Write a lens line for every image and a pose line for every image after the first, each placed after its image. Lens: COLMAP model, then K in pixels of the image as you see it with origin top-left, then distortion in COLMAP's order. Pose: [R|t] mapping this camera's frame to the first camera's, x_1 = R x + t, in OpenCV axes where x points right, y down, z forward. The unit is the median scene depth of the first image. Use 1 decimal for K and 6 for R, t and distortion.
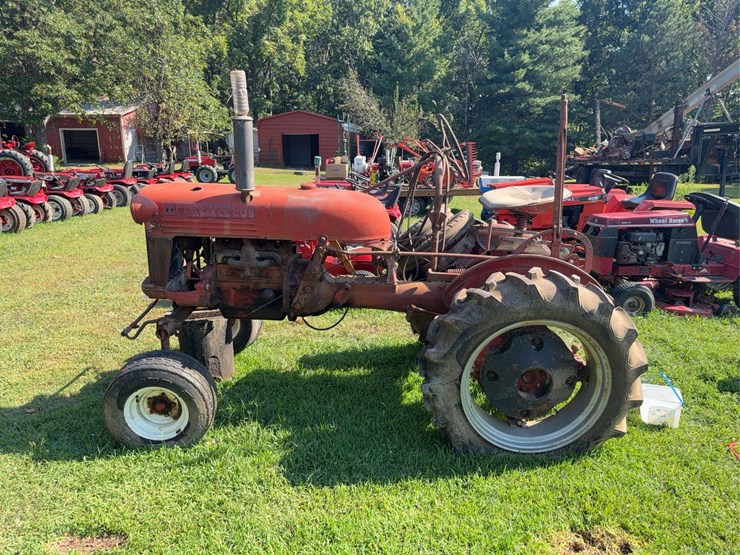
lens RADIAL K [[531.7, 0, 367.1], [0, 531.7, 273.3], [0, 0, 1]] dist [0.045321, -0.062615]
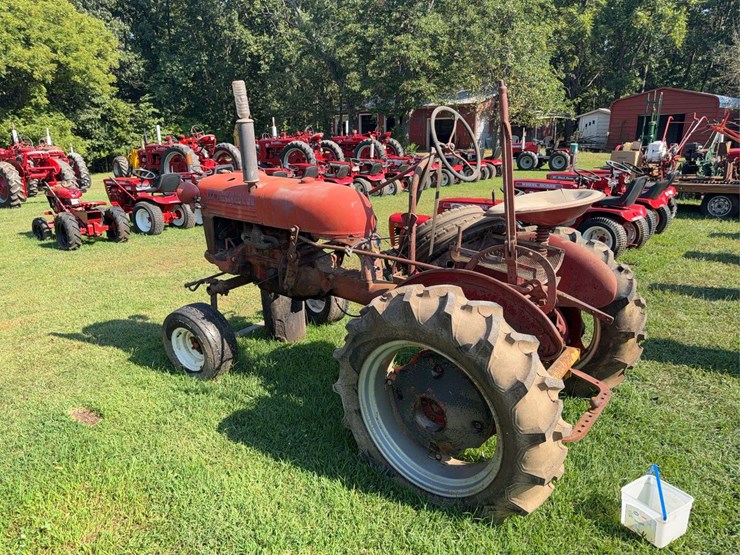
lens RADIAL K [[538.0, 0, 371.8], [0, 538.0, 278.0], [0, 0, 1]] dist [0.036486, -0.053809]
pose [[0.770994, 0.149352, -0.619082, 0.197477], [-0.127574, 0.988628, 0.079626, -0.019618], [0.623933, 0.017588, 0.781280, 0.062633]]
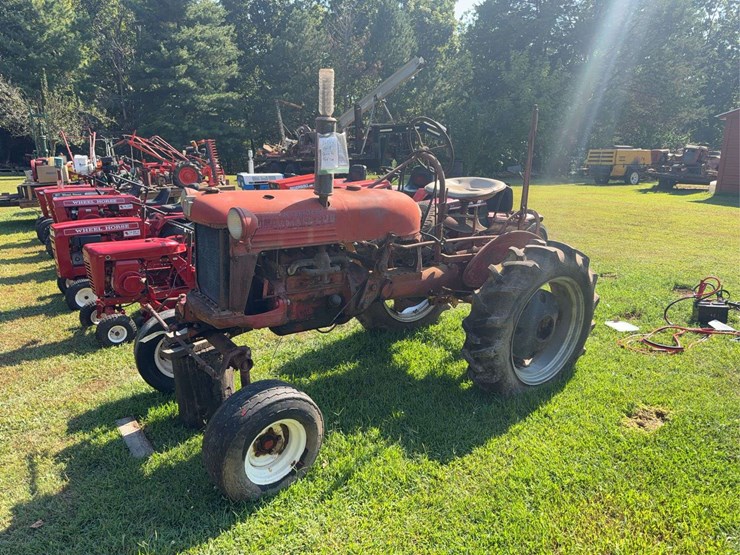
lens RADIAL K [[532.5, 0, 370.0], [0, 532.5, 277.5], [0, 0, 1]] dist [0.047356, -0.061391]
pose [[0.802976, -0.153178, 0.575991, -0.194188], [0.145932, 0.987523, 0.059180, -0.013966], [-0.577869, 0.036536, 0.815311, 0.046619]]
